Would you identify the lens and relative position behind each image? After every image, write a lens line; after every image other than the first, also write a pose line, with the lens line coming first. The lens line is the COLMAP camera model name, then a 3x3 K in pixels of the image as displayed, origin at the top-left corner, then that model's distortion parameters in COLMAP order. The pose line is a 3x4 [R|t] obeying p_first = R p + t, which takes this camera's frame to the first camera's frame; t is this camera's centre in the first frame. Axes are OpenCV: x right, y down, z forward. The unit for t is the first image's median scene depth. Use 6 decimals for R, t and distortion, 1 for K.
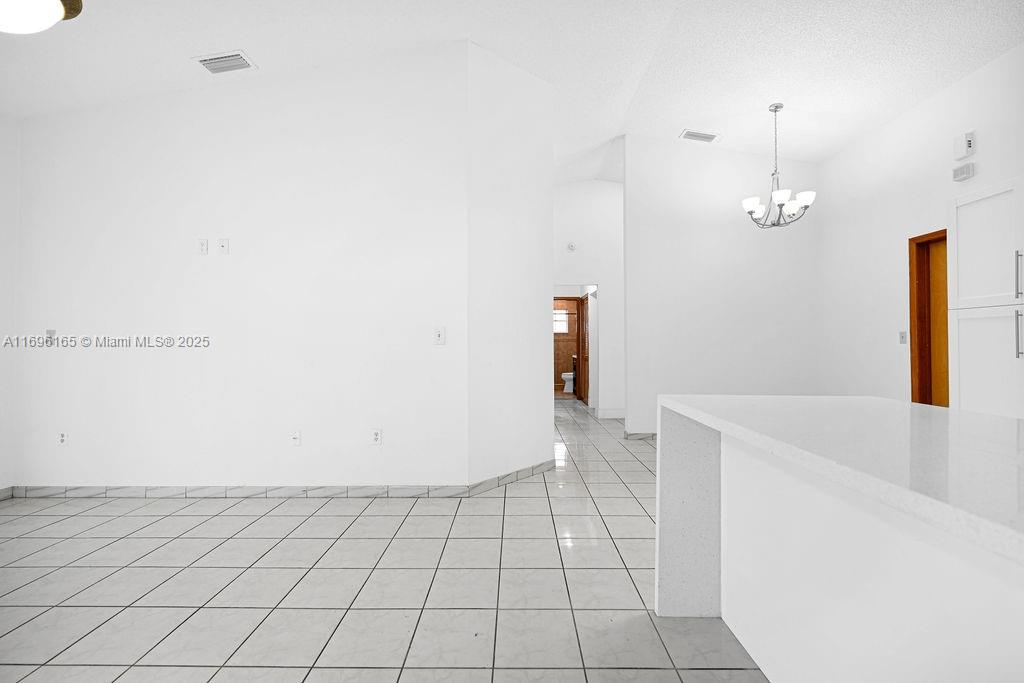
lens RADIAL K [[415.7, 0, 511.3], [0, 415.7, 346.3], [0, 0, 1]] dist [-0.003280, 0.000188]
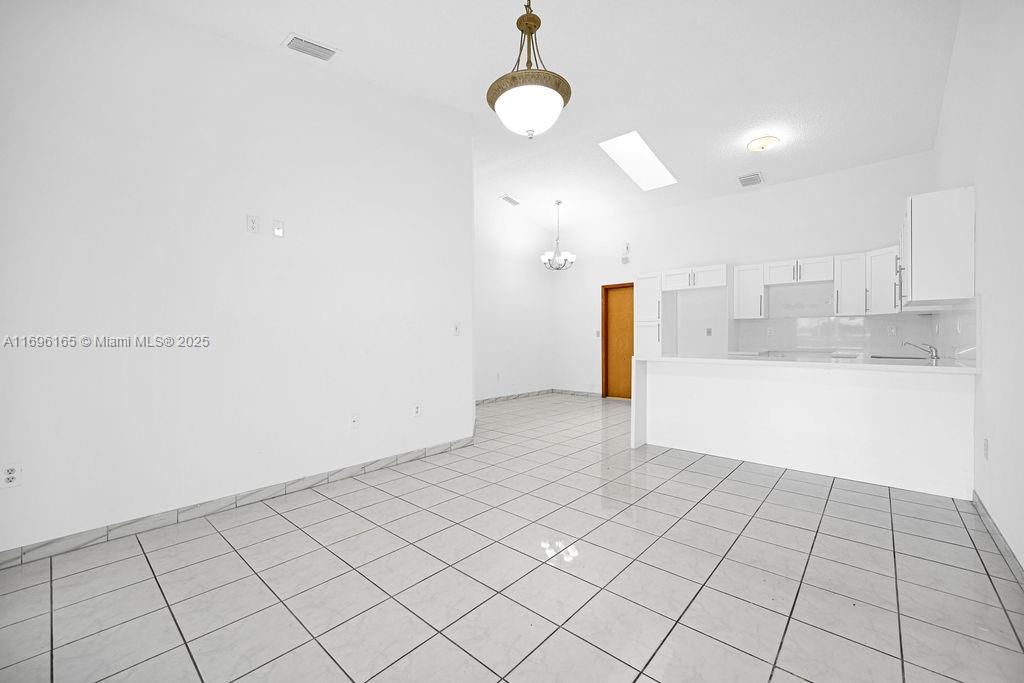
lens RADIAL K [[415.7, 0, 512.5], [0, 415.7, 347.5], [0, 0, 1]] dist [-0.003280, 0.000188]
pose [[0.654421, -0.014699, 0.755988, -1.056517], [0.002145, 0.999843, 0.017583, 0.011700], [-0.756128, -0.009885, 0.654350, -0.015645]]
